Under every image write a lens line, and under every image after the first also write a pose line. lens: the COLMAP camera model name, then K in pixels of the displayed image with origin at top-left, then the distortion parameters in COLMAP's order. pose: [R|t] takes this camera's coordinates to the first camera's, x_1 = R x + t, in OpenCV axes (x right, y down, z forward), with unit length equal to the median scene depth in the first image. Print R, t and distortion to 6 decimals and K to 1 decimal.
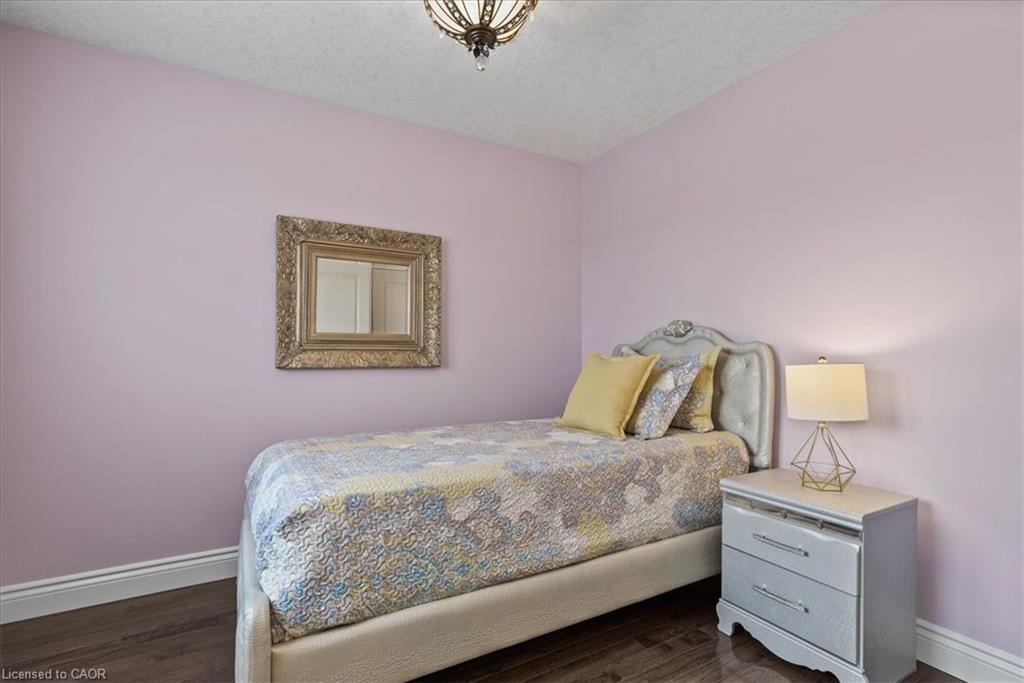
lens RADIAL K [[471.0, 0, 513.8], [0, 471.0, 350.6], [0, 0, 1]] dist [0.002425, -0.000497]
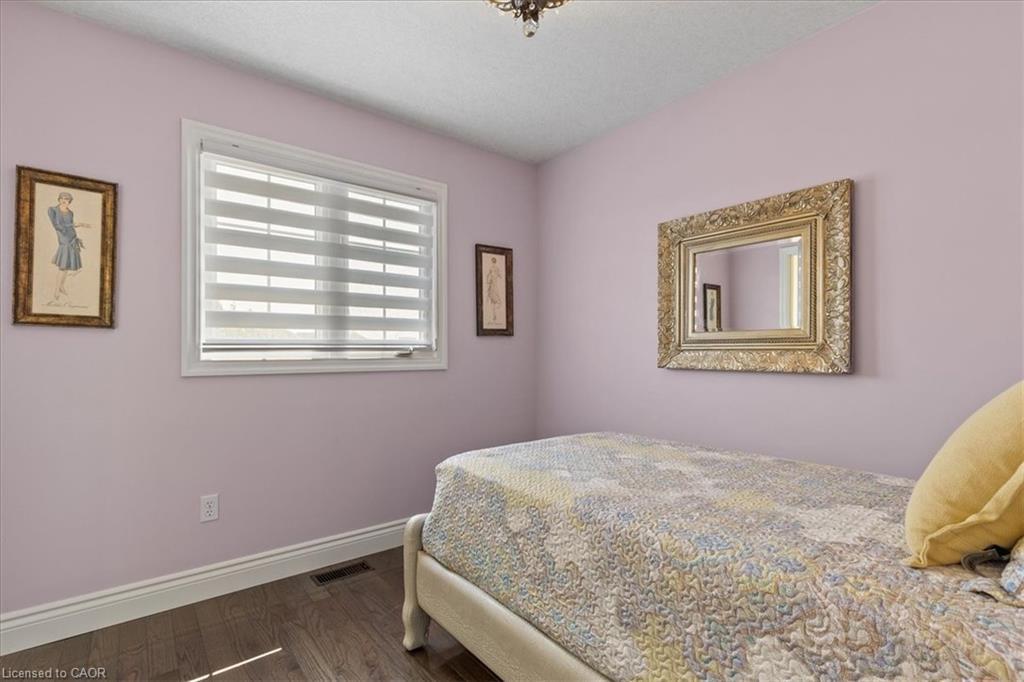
lens RADIAL K [[471.0, 0, 512.1], [0, 471.0, 342.8], [0, 0, 1]] dist [0.002425, -0.000497]
pose [[0.168616, -0.022922, -0.985415, 0.726894], [0.005004, 0.999737, -0.022399, 0.004569], [0.985669, -0.001154, 0.168686, 0.739399]]
